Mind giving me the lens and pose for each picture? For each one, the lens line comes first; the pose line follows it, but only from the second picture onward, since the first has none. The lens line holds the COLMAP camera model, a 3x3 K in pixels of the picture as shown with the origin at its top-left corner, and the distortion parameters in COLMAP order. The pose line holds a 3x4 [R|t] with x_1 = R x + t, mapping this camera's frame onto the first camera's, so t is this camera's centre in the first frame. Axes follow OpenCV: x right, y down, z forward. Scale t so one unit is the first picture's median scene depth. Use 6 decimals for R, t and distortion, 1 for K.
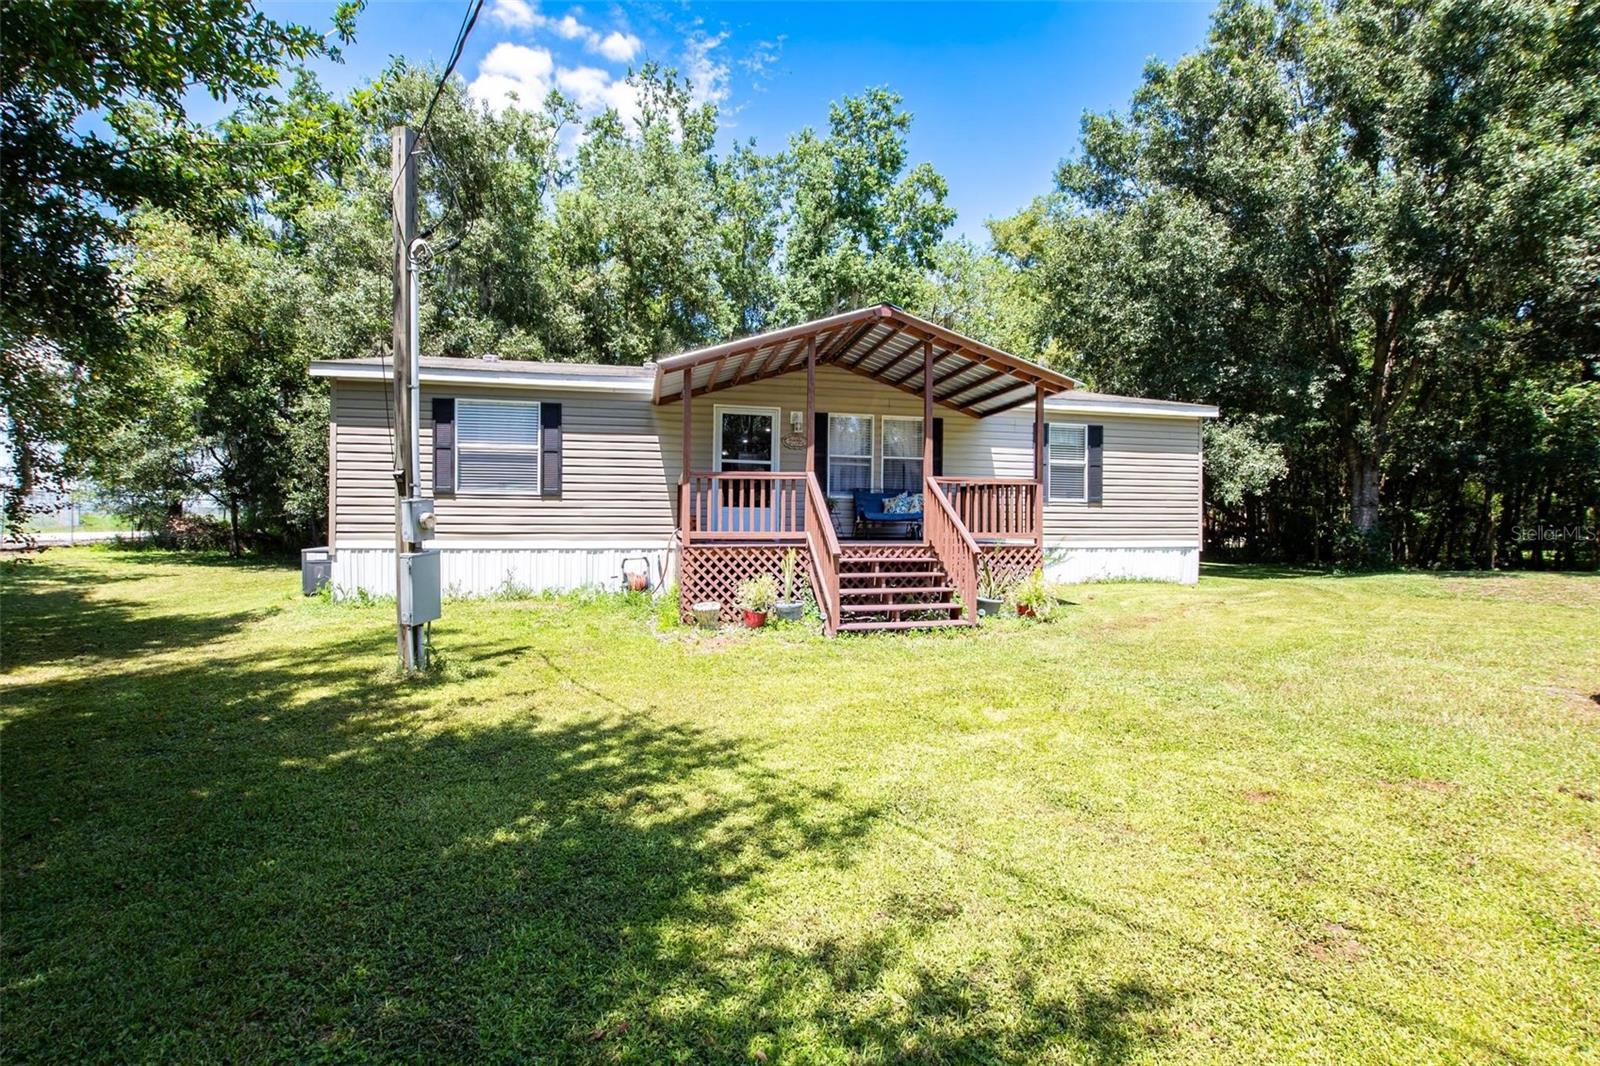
lens RADIAL K [[728.5, 0, 800.0], [0, 728.5, 533.0], [0, 0, 1]] dist [-0.002007, 0.000021]
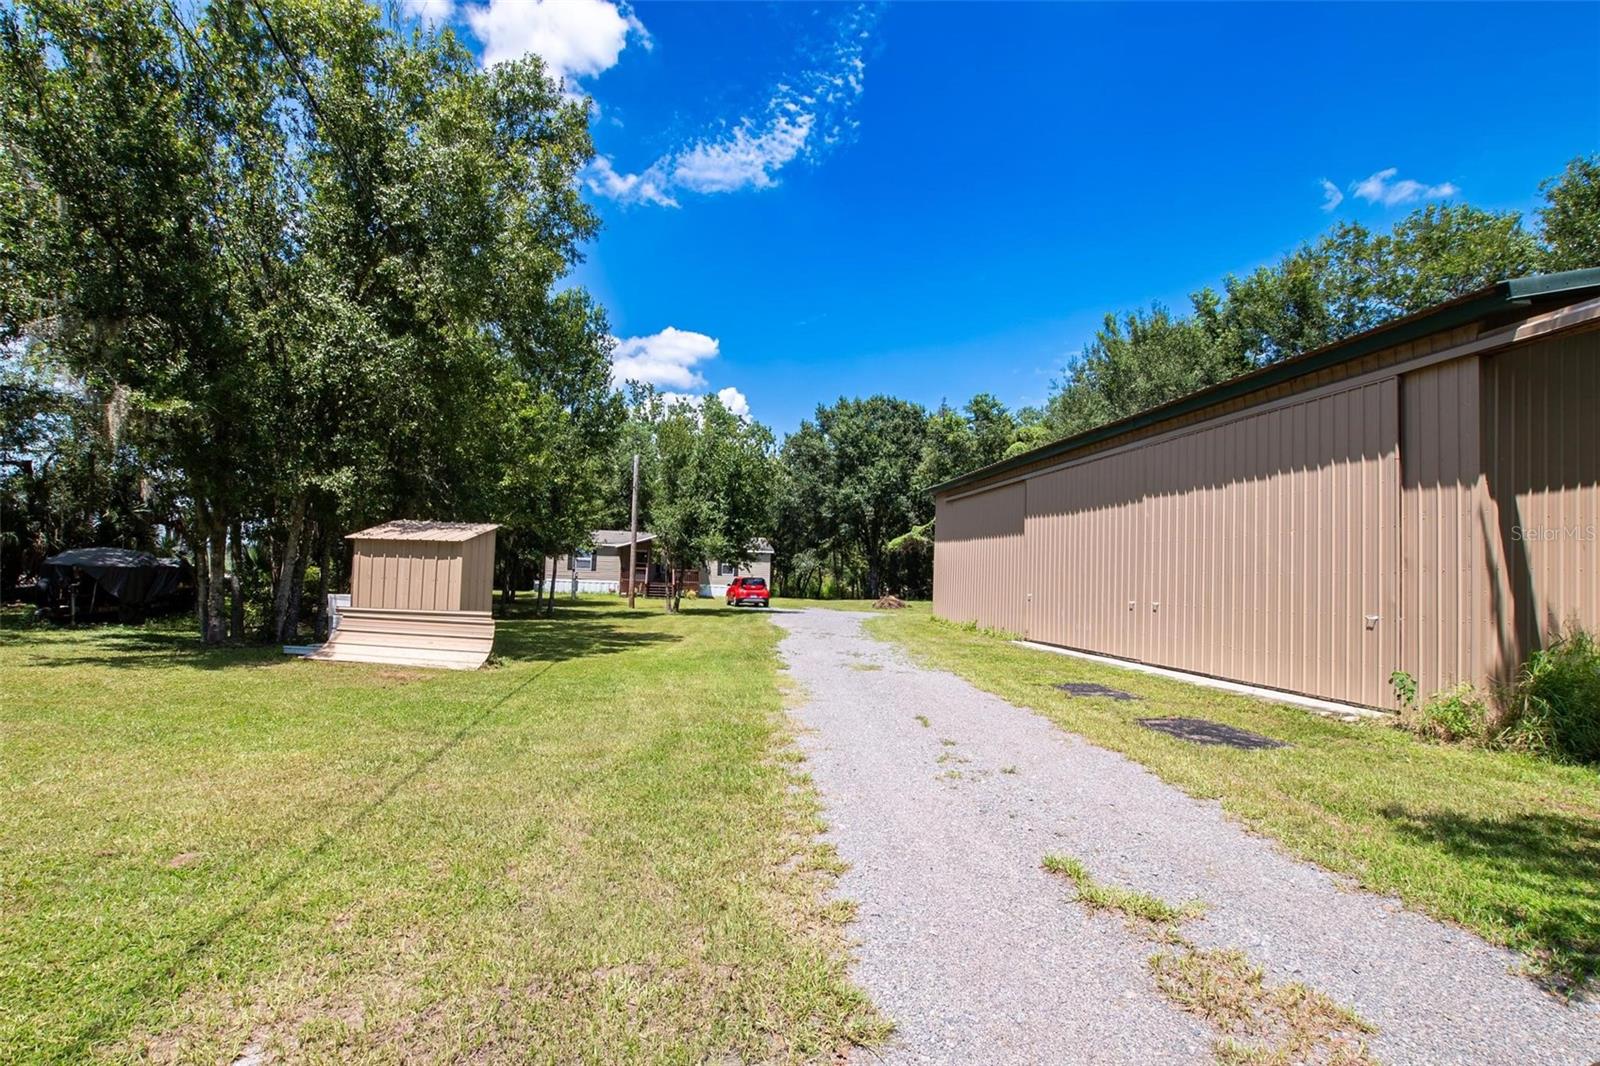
lens RADIAL K [[728.5, 0, 800.0], [0, 728.5, 533.0], [0, 0, 1]] dist [-0.002007, 0.000021]
pose [[0.999358, 0.029624, -0.020141, 1.093619], [-0.031062, 0.996677, -0.075306, 0.020255], [0.017843, 0.075883, 0.996957, -3.752319]]
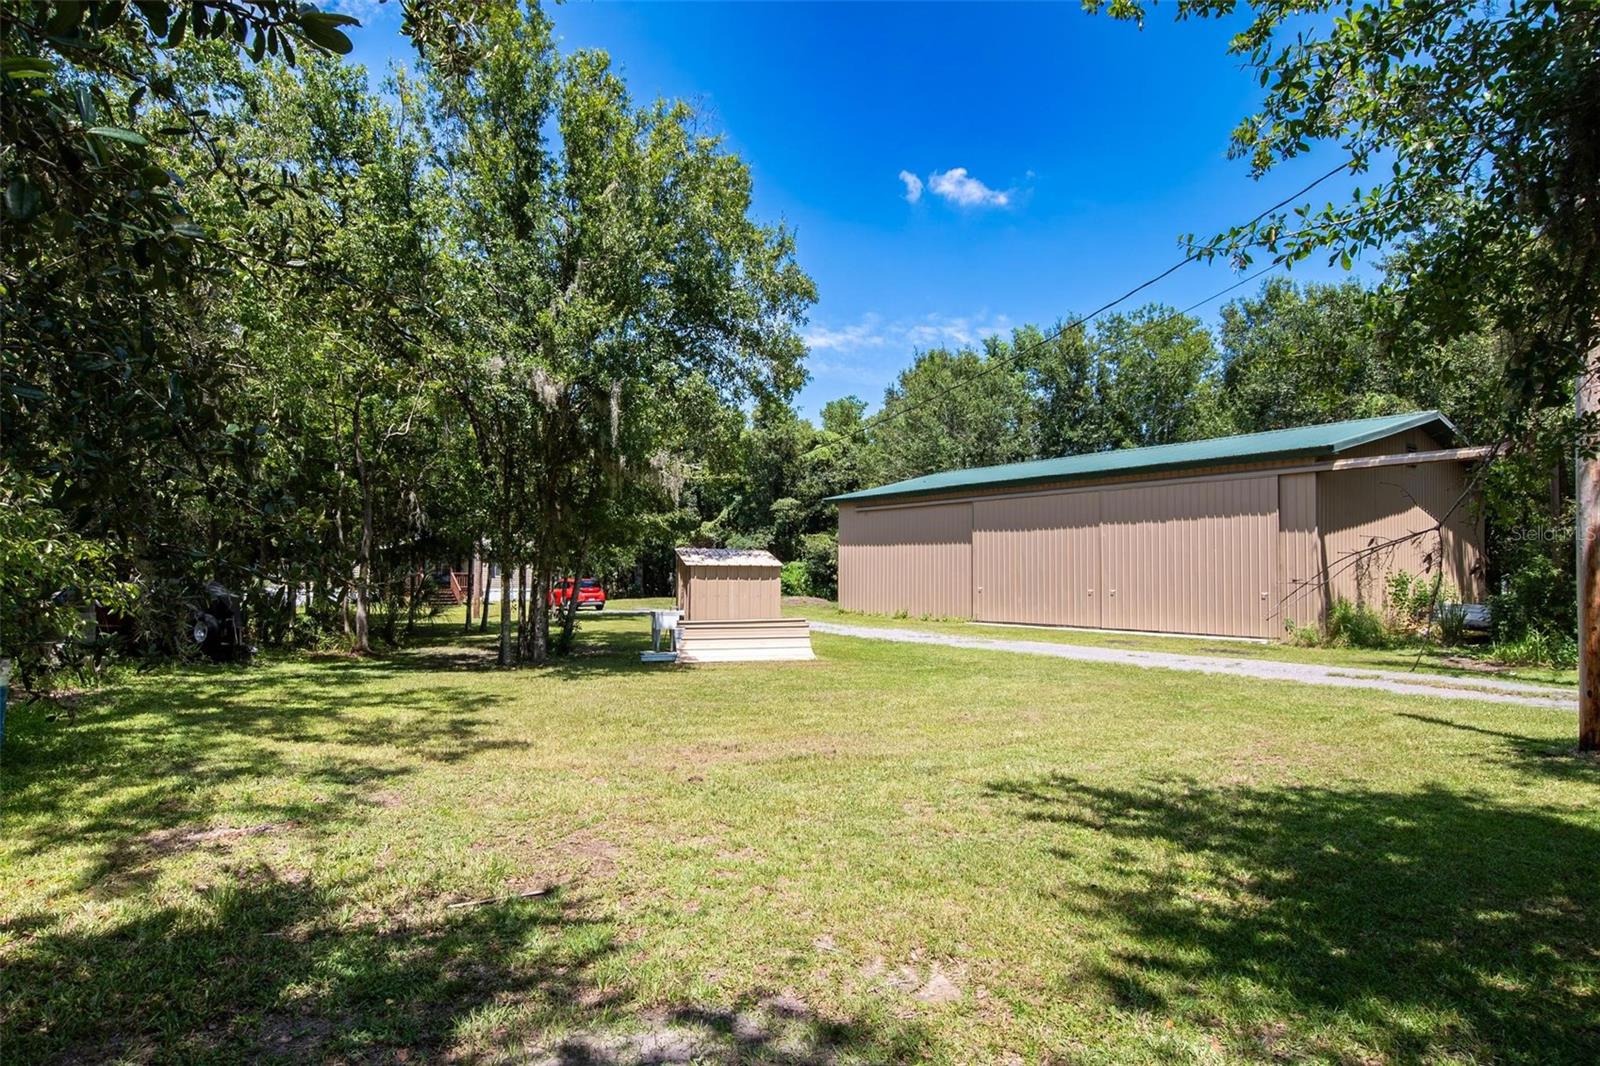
lens RADIAL K [[865.8, 0, 800.0], [0, 865.8, 533.0], [0, 0, 1]] dist [0.001982, 0.000173]
pose [[0.884540, 0.021402, 0.465974, -0.348362], [0.006745, 0.998256, -0.058653, -0.001226], [-0.466416, 0.055023, 0.882852, -4.242217]]
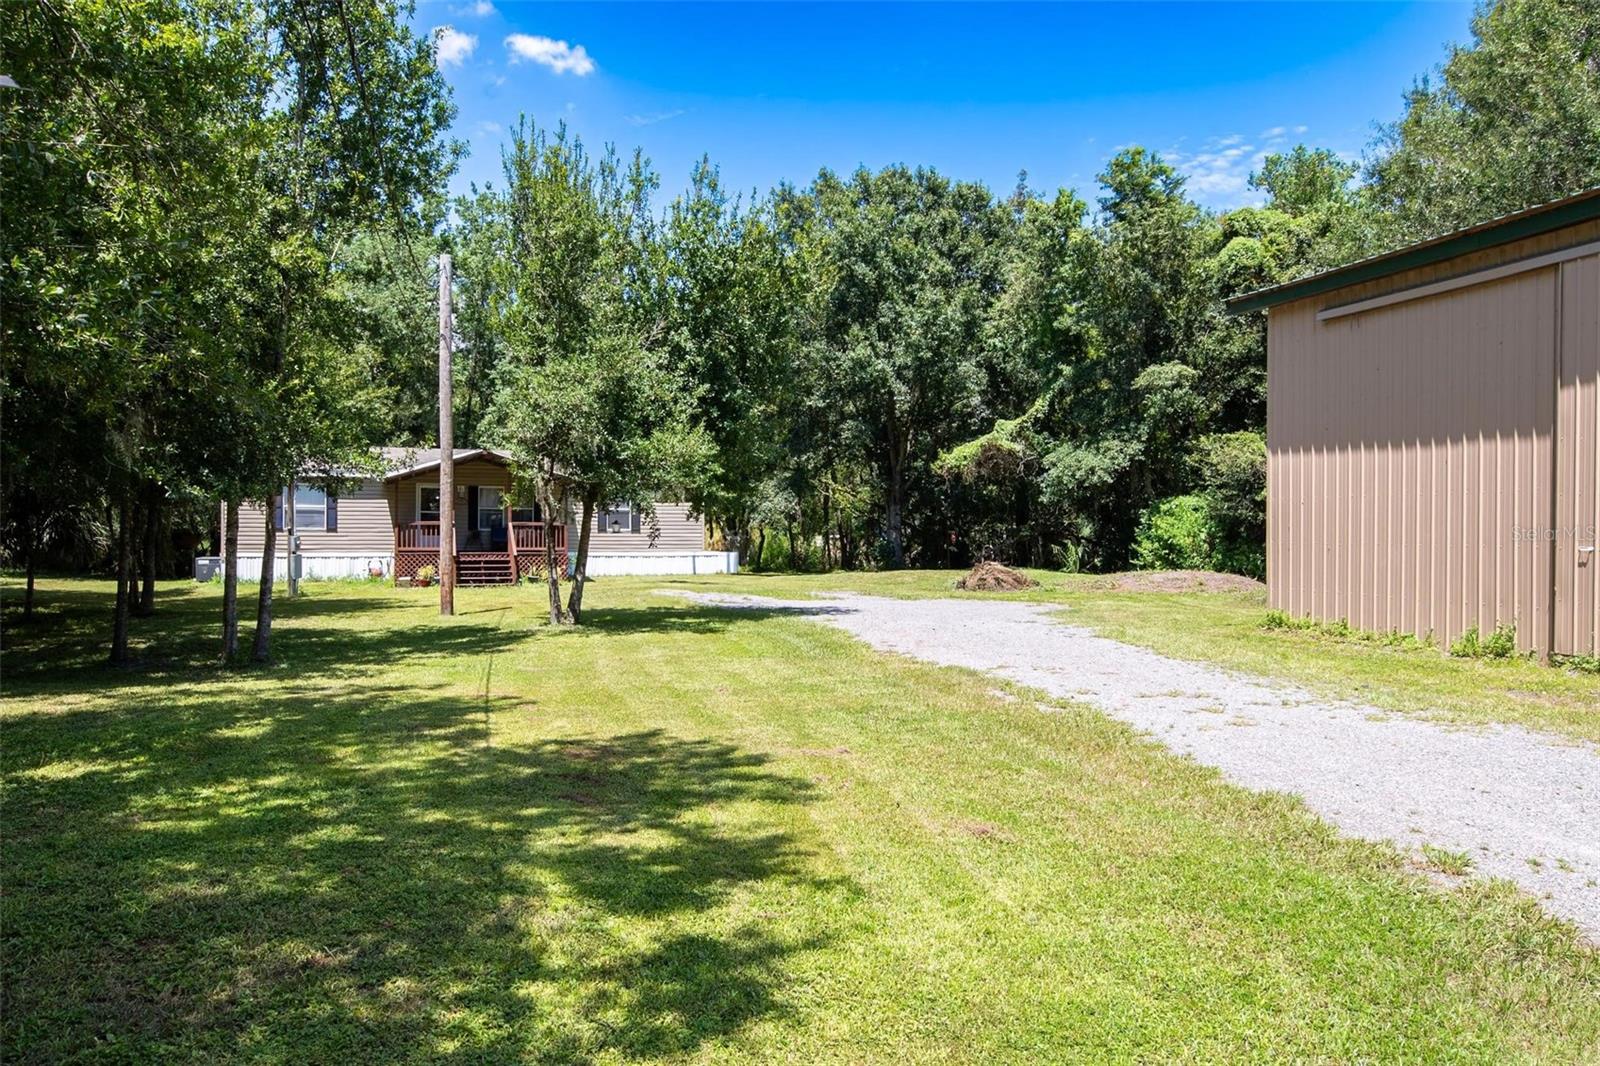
lens RADIAL K [[1170.9, 0, 800.0], [0, 1170.9, 533.0], [0, 0, 1]] dist [0.002225, 0.002516]
pose [[0.993010, -0.004008, 0.117966, 0.637012], [0.005814, 0.999871, -0.014969, 0.013646], [-0.117891, 0.015550, 0.992905, -2.684228]]
